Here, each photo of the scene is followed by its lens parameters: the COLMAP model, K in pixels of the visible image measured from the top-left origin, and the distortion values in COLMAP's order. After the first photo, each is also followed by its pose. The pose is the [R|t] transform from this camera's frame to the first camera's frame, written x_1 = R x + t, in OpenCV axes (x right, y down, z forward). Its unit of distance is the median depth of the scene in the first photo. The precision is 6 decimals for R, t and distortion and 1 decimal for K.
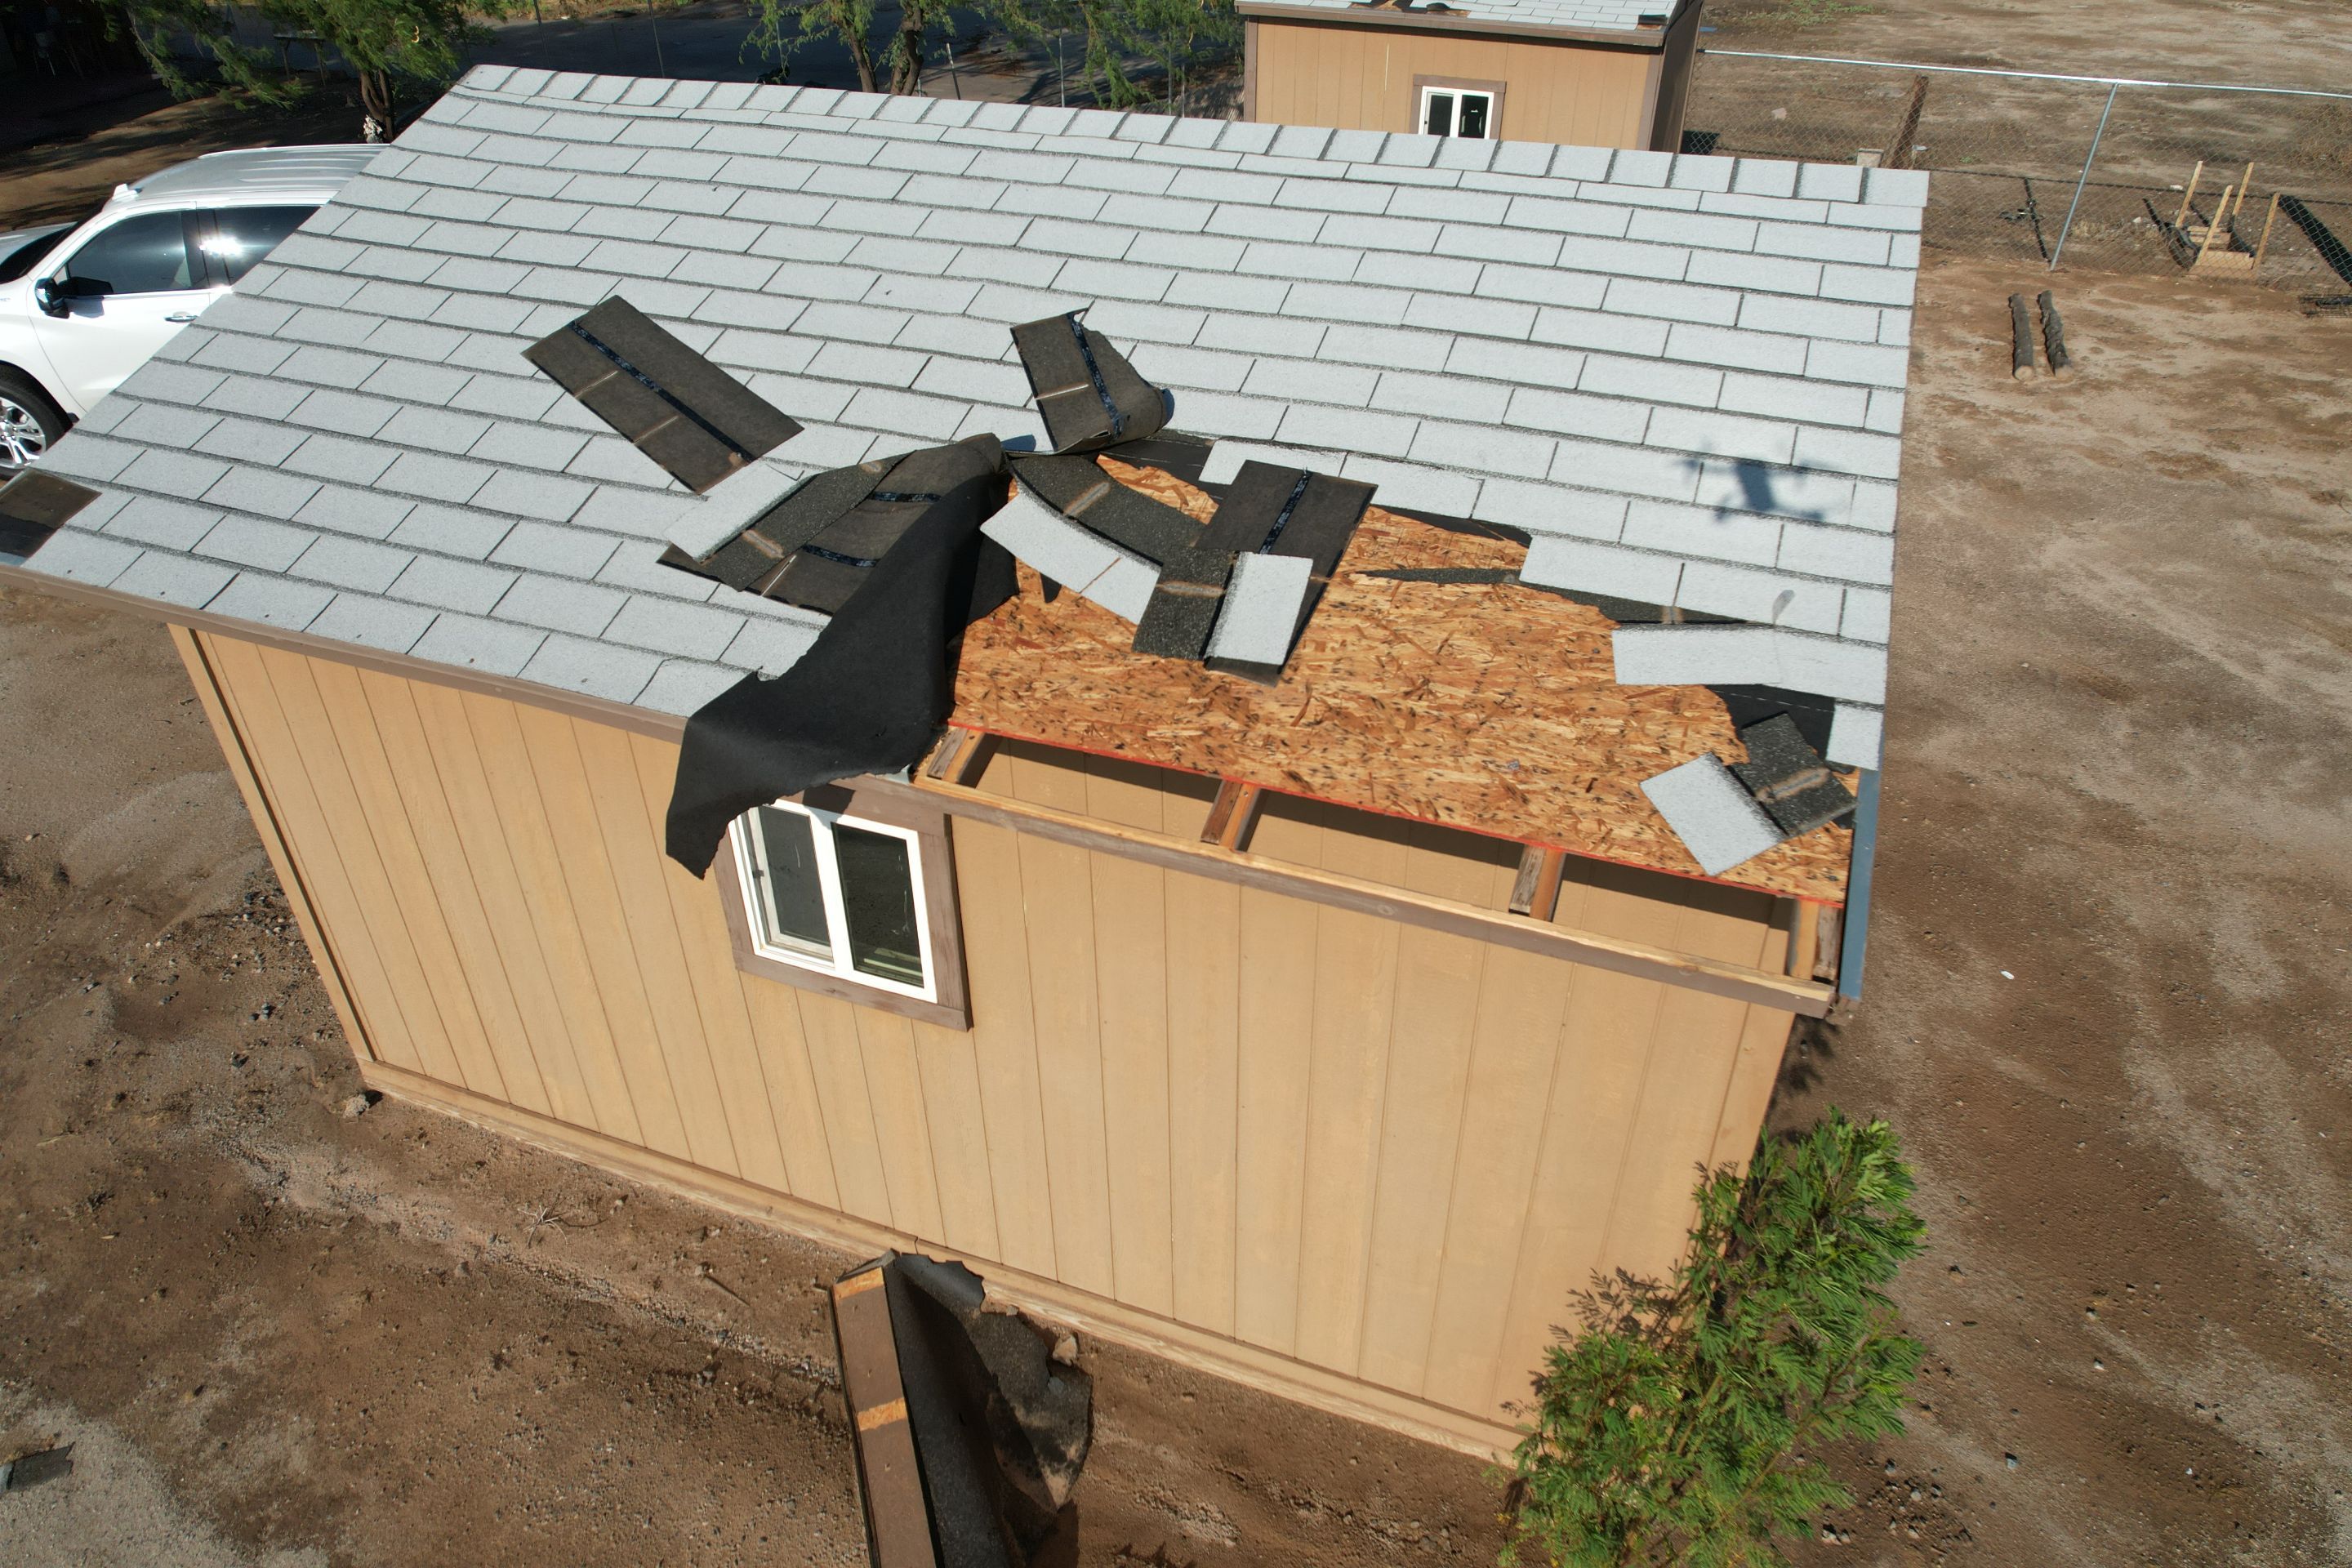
lens RADIAL K [[1484.4, 0, 1176.0], [0, 1484.4, 784.0], [0, 0, 1]] dist [-0.068672, 0.061226]
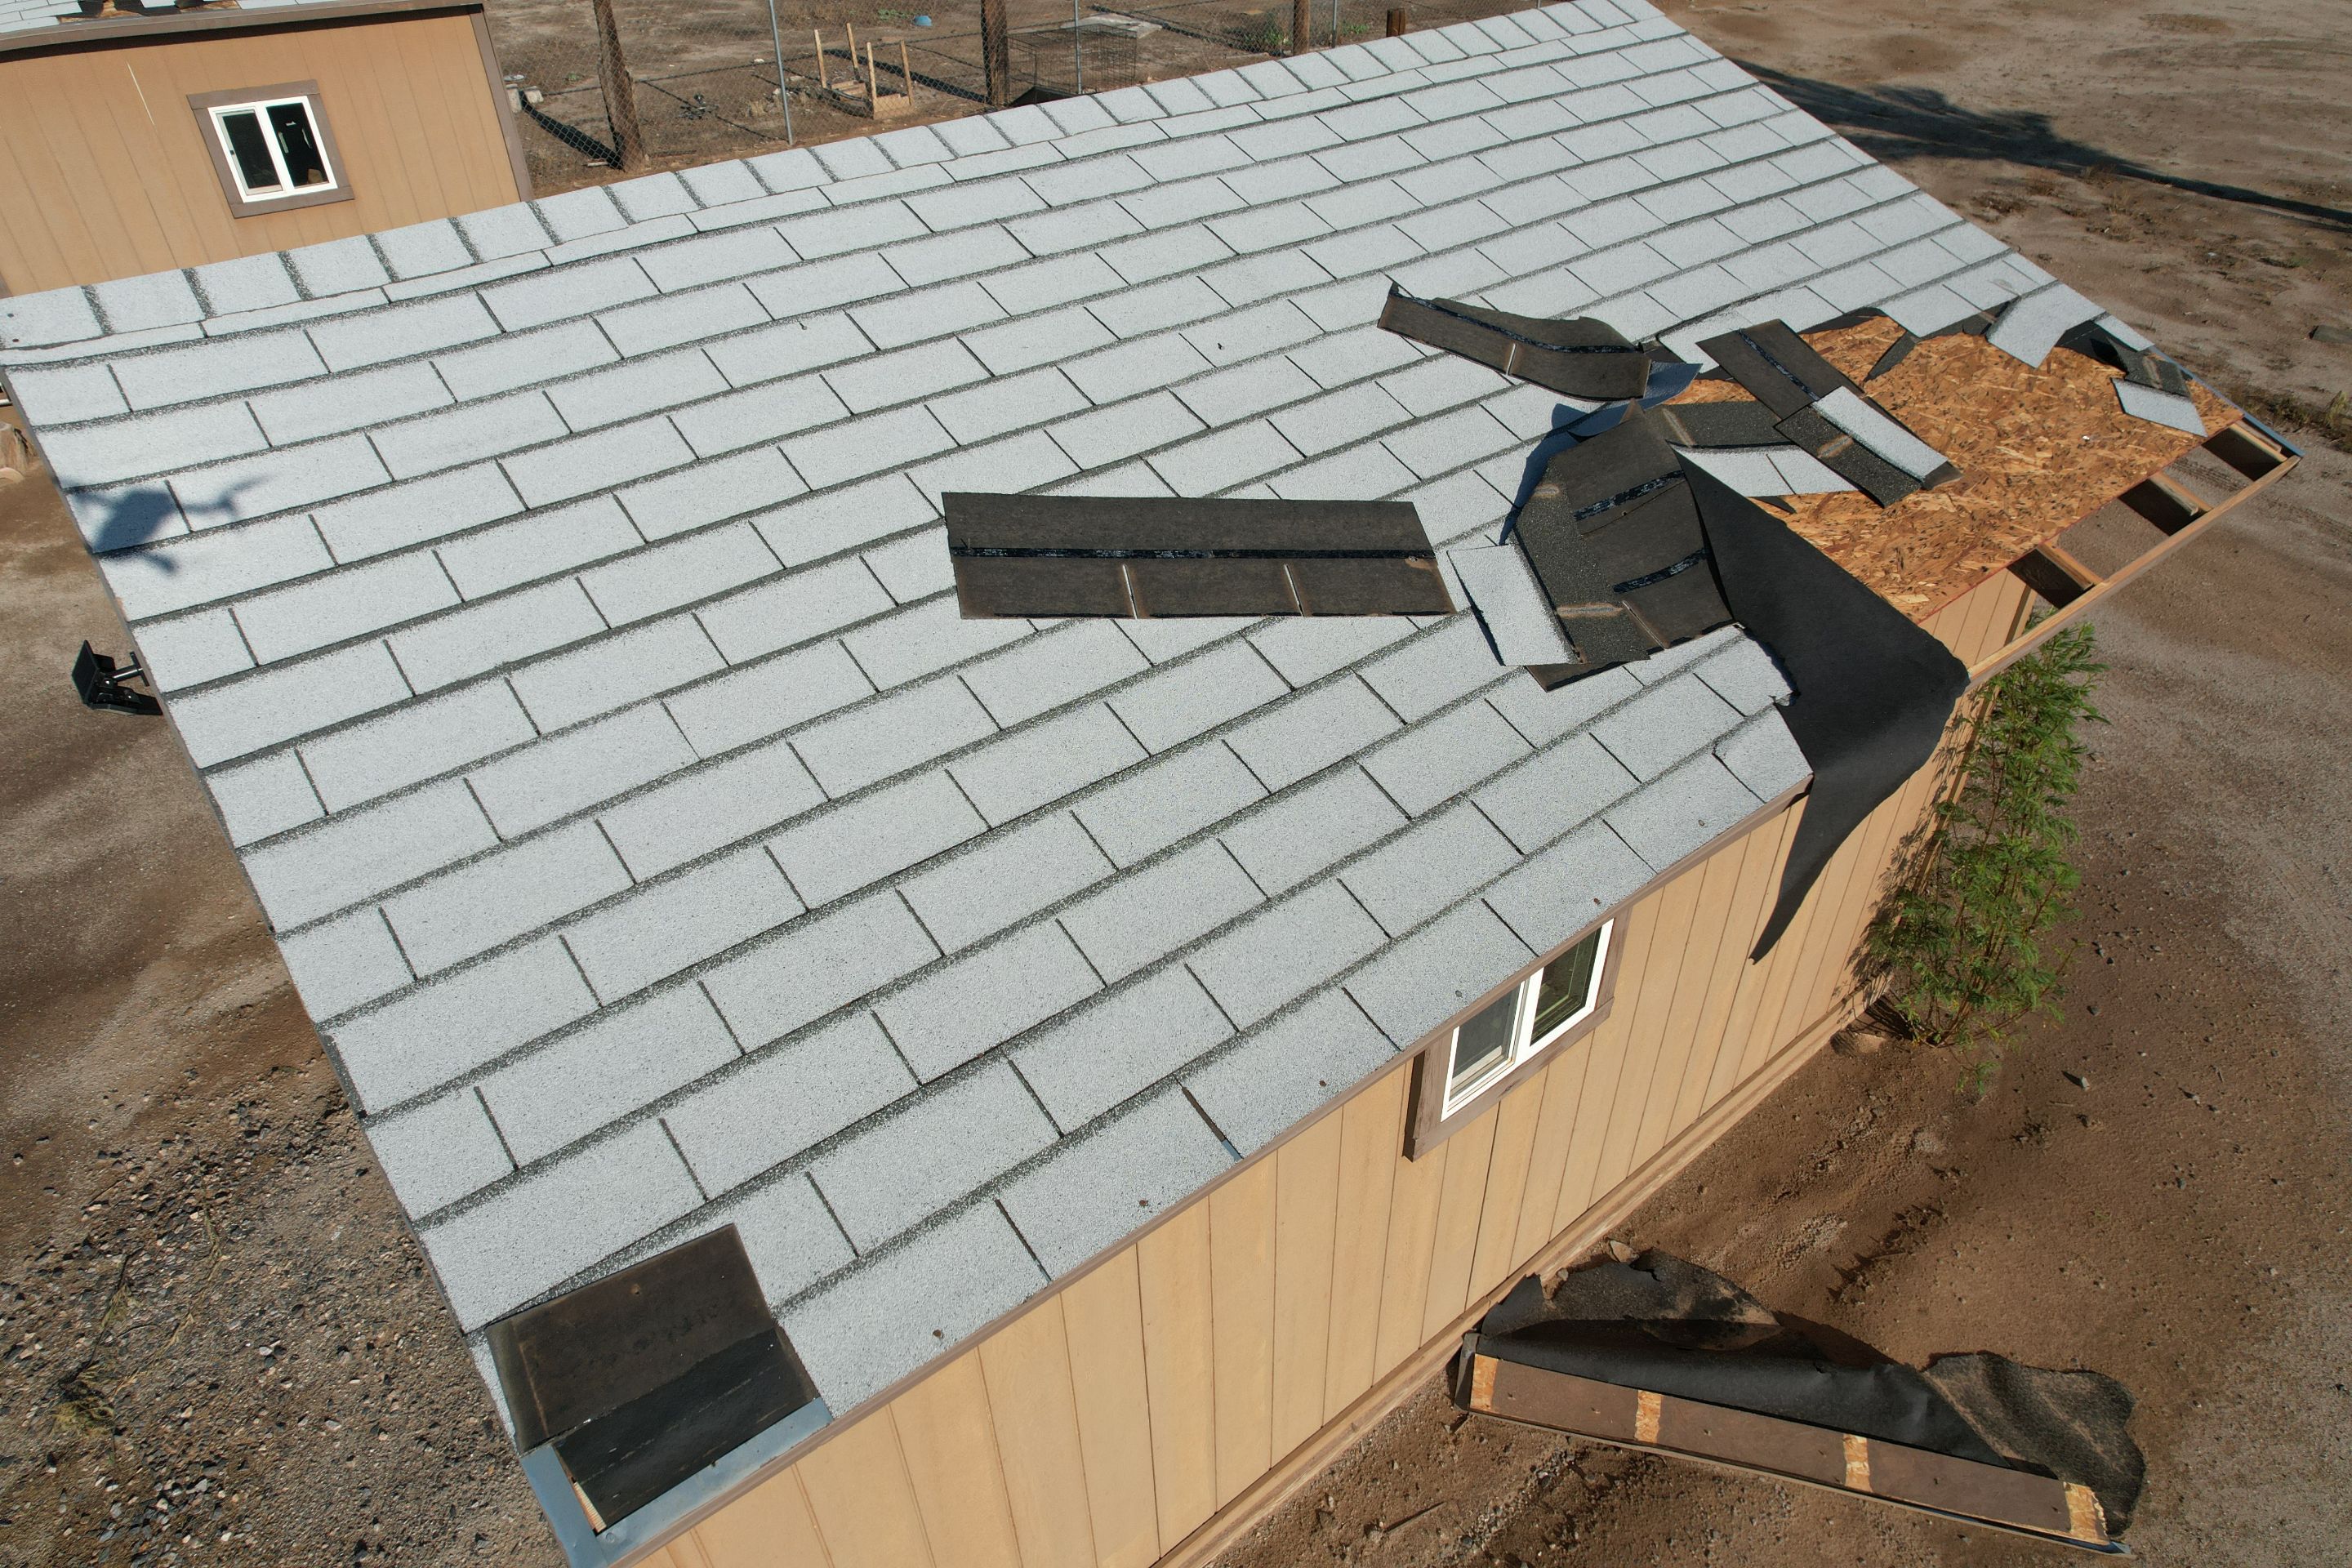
lens RADIAL K [[1484.4, 0, 1176.0], [0, 1484.4, 784.0], [0, 0, 1]] dist [-0.068672, 0.061226]
pose [[0.514743, -0.525208, 0.677640, -0.969493], [0.500021, 0.825955, 0.260339, -0.395445], [-0.696432, 0.204827, 0.687770, 0.564952]]
